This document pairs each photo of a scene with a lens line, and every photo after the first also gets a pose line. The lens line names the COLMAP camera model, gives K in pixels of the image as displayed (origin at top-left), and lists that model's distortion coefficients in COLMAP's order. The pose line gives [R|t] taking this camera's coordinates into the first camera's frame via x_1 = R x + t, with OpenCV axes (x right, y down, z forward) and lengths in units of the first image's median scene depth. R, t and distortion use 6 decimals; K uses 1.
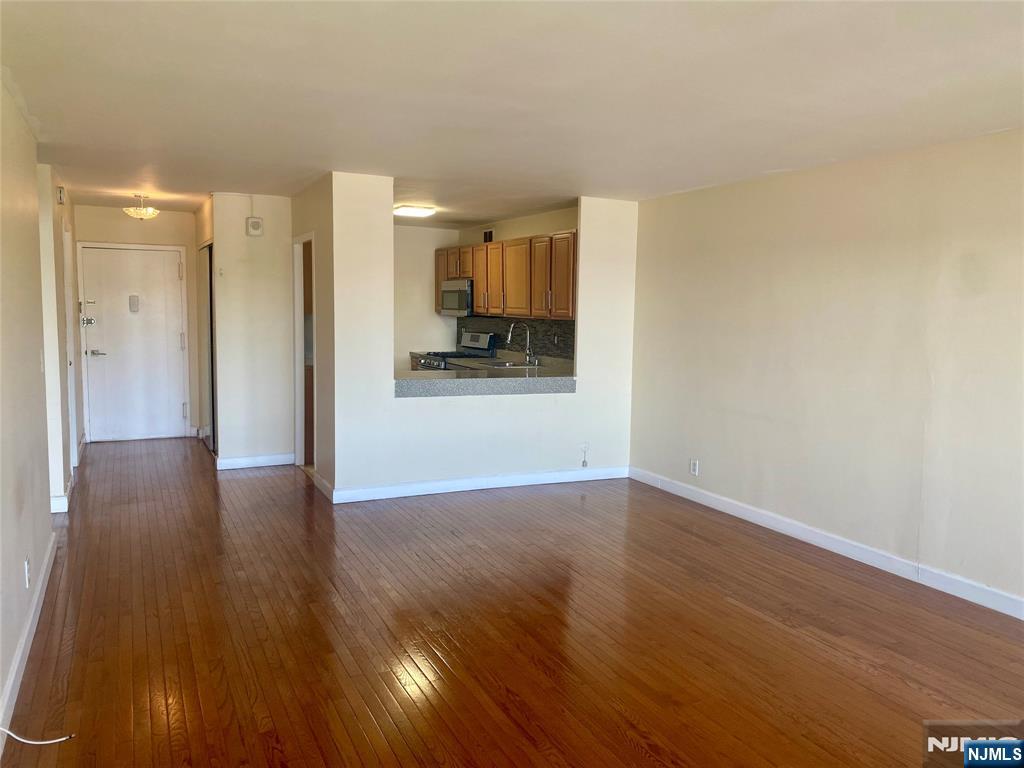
lens RADIAL K [[778.6, 0, 510.1], [0, 778.6, 382.4], [0, 0, 1]] dist [0.031749, -0.007773]
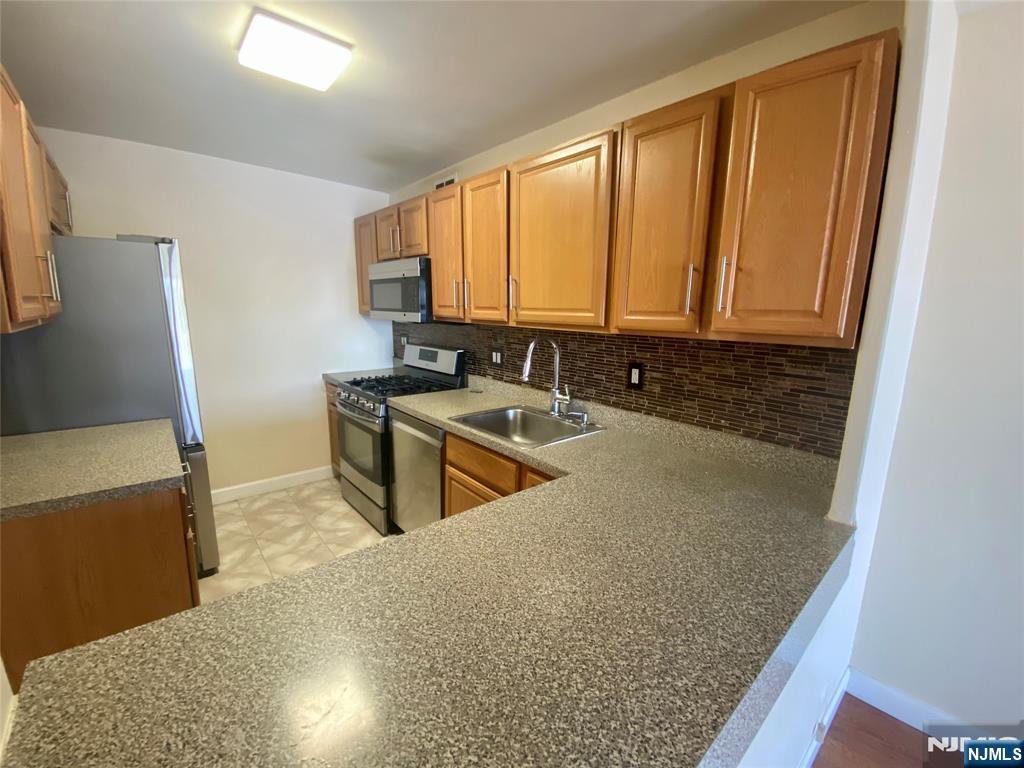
lens RADIAL K [[418.8, 0, 516.8], [0, 418.8, 381.2], [0, 0, 1]] dist [-0.001058, -0.000168]
pose [[0.962727, -0.046678, 0.266418, -0.073379], [0.024471, 0.995988, 0.086076, -0.068487], [-0.269367, -0.076348, 0.960007, 0.696894]]
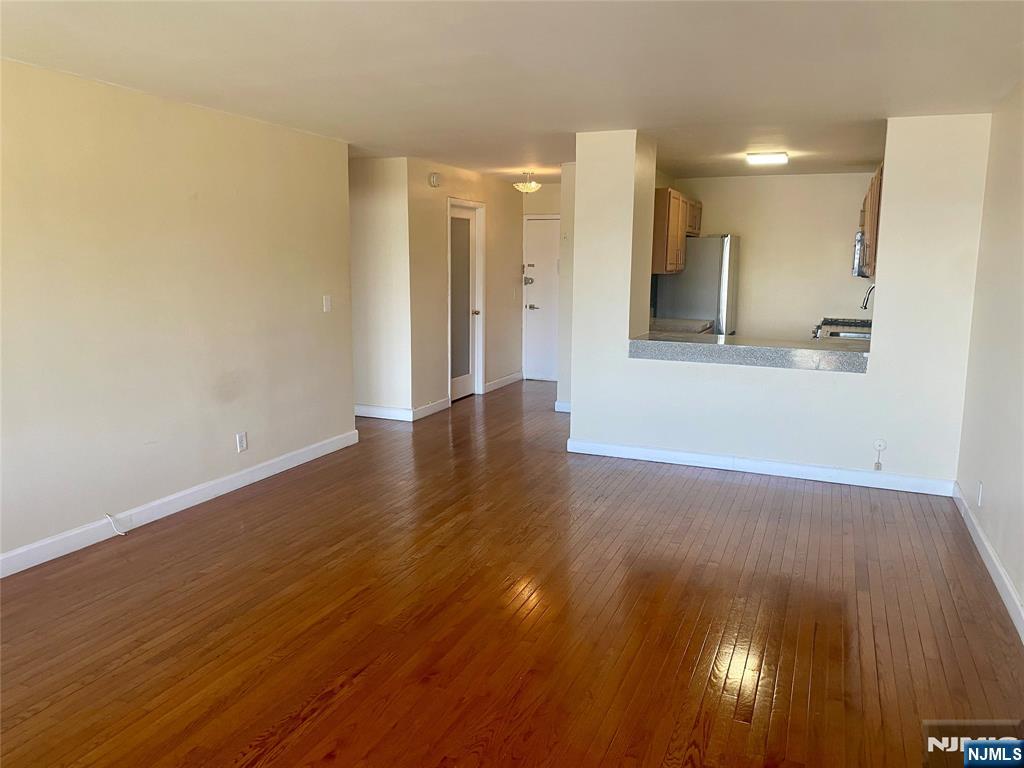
lens RADIAL K [[778.6, 0, 511.1], [0, 778.6, 384.2], [0, 0, 1]] dist [0.031749, -0.007773]
pose [[0.663766, 0.106098, -0.740377, 0.356892], [-0.073609, 0.994349, 0.076500, -0.008457], [0.744310, 0.003721, 0.667824, 0.171342]]
